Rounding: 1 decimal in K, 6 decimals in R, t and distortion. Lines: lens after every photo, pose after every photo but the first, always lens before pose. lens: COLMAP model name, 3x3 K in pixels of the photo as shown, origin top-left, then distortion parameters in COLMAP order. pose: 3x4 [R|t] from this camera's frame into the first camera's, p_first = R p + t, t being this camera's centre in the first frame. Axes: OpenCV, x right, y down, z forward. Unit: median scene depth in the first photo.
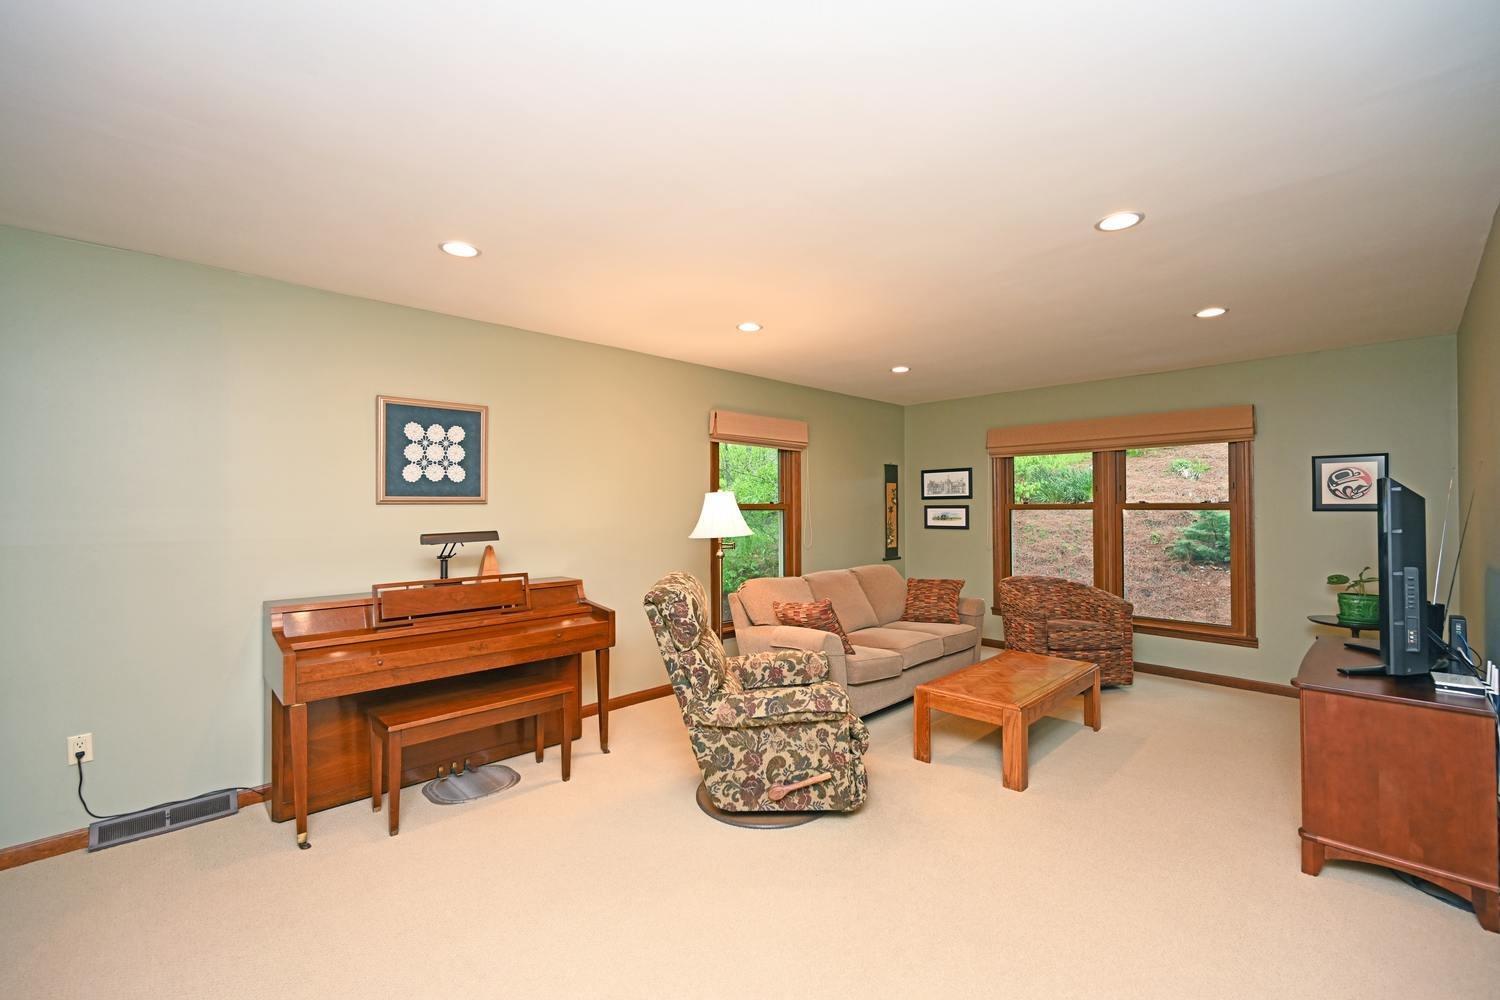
lens RADIAL K [[656.9, 0, 750.4], [0, 656.9, 500.9], [0, 0, 1]] dist [-0.003882, -0.000153]
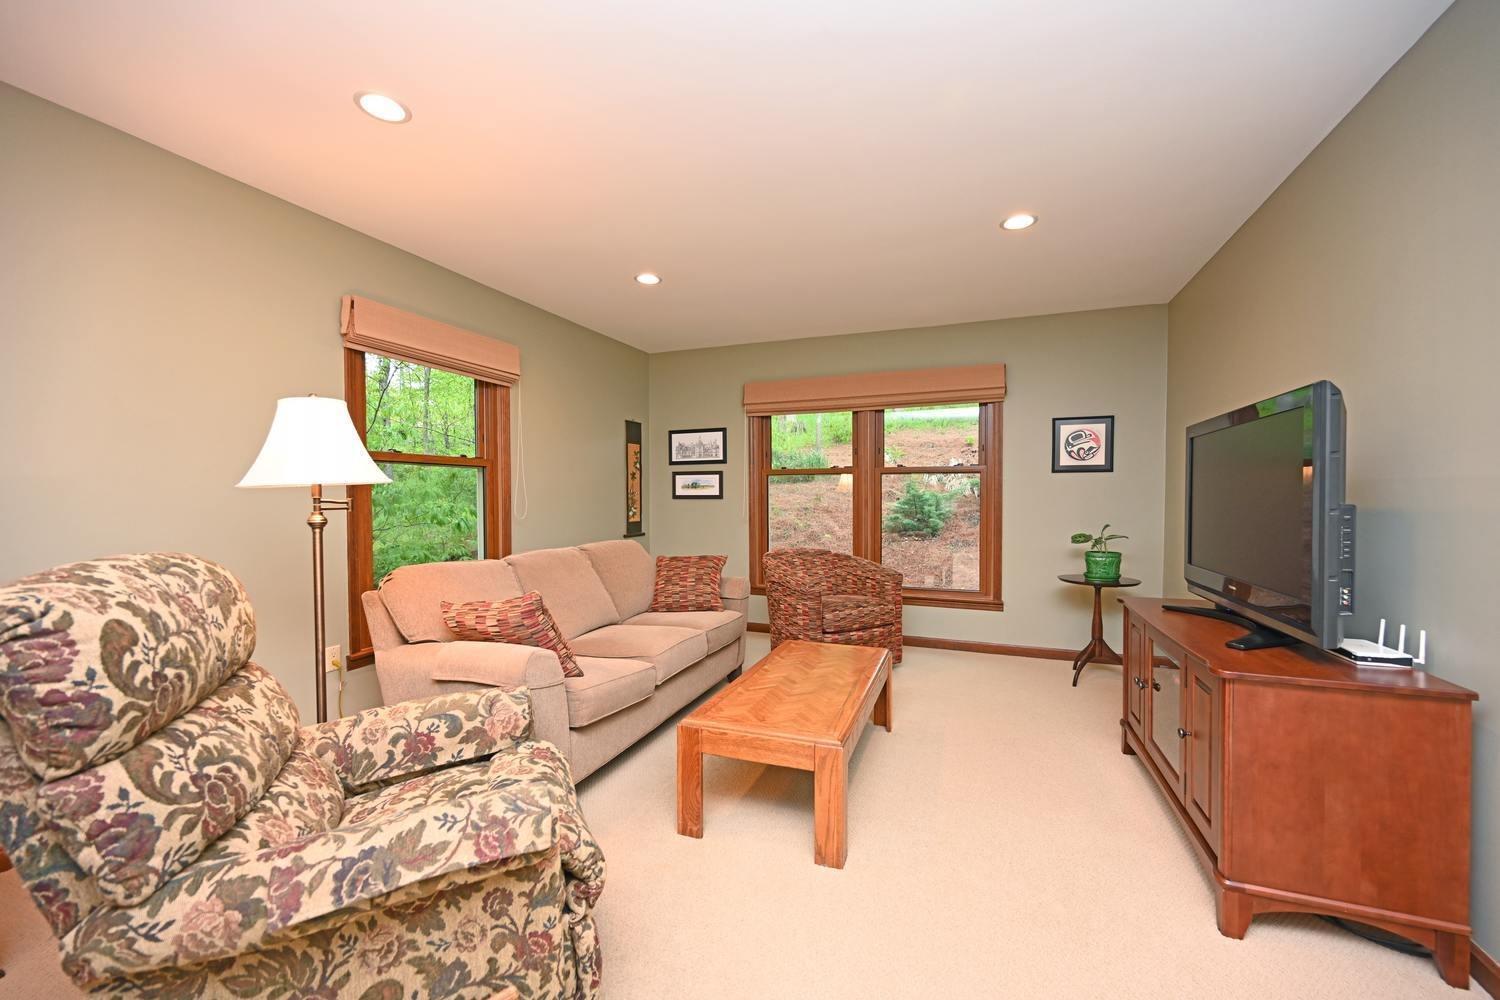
lens RADIAL K [[588.9, 0, 757.8], [0, 588.9, 502.3], [0, 0, 1]] dist [0.000456, 0.000273]
pose [[0.909530, -0.003408, 0.415624, 0.087093], [-0.002653, 0.999898, 0.014004, 0.065329], [-0.415630, -0.013840, 0.909429, 0.470020]]
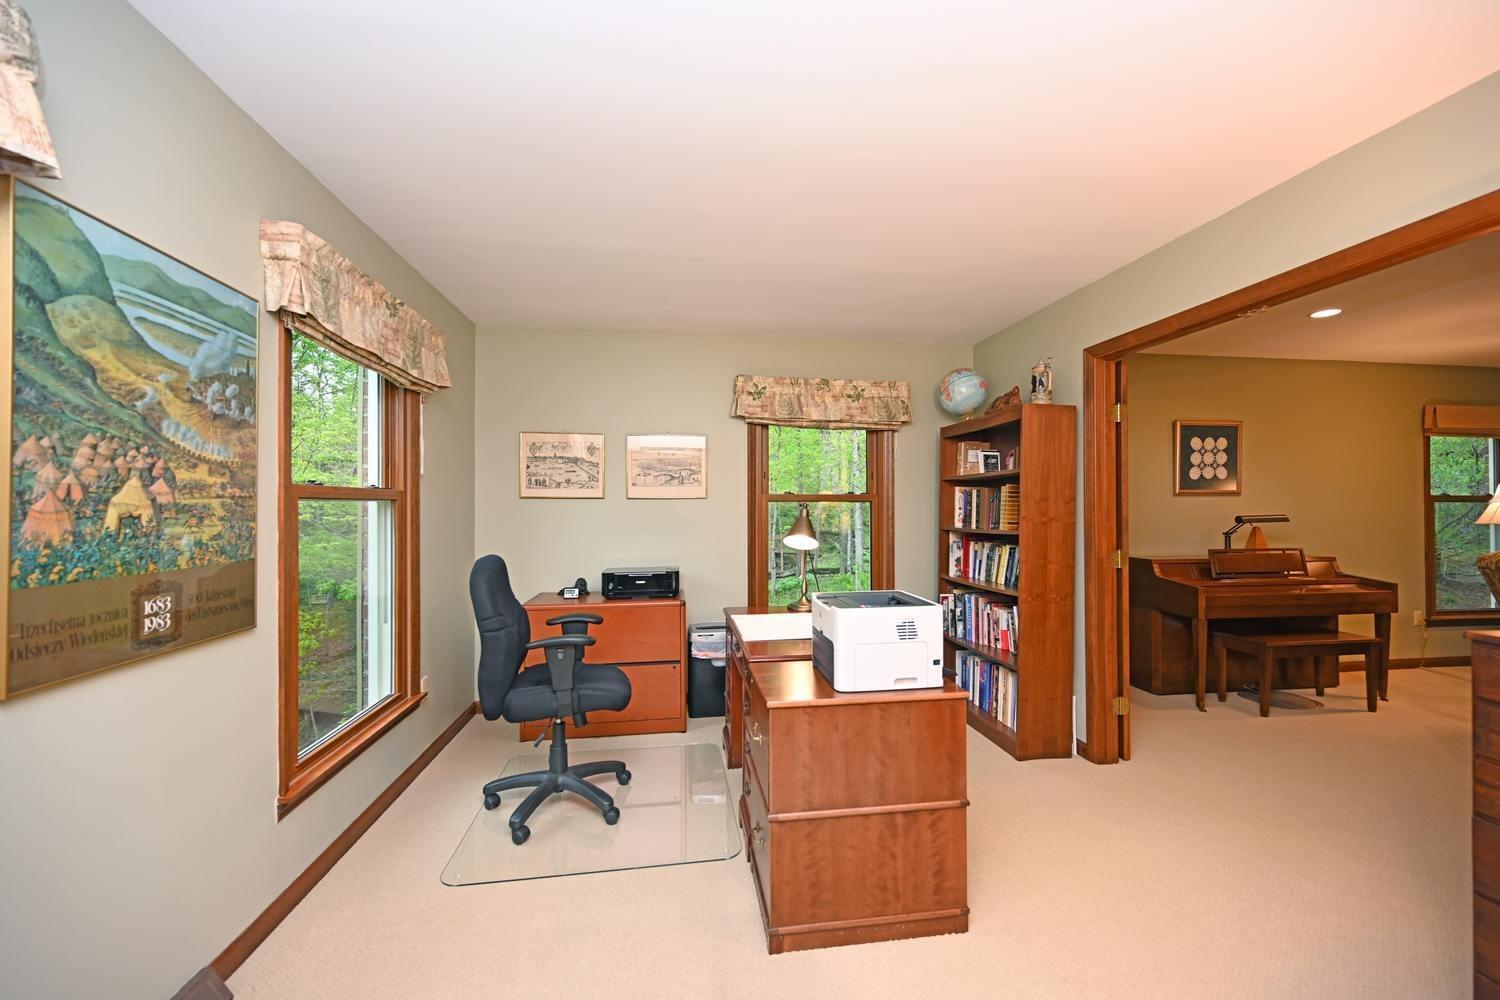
lens RADIAL K [[588.9, 0, 752.1], [0, 588.9, 508.7], [0, 0, 1]] dist [0.000456, 0.000273]
pose [[0.799929, -0.003321, -0.600085, -0.499597], [0.007850, 0.999957, 0.004930, 0.019041], [0.600043, -0.008654, 0.799921, -0.556046]]
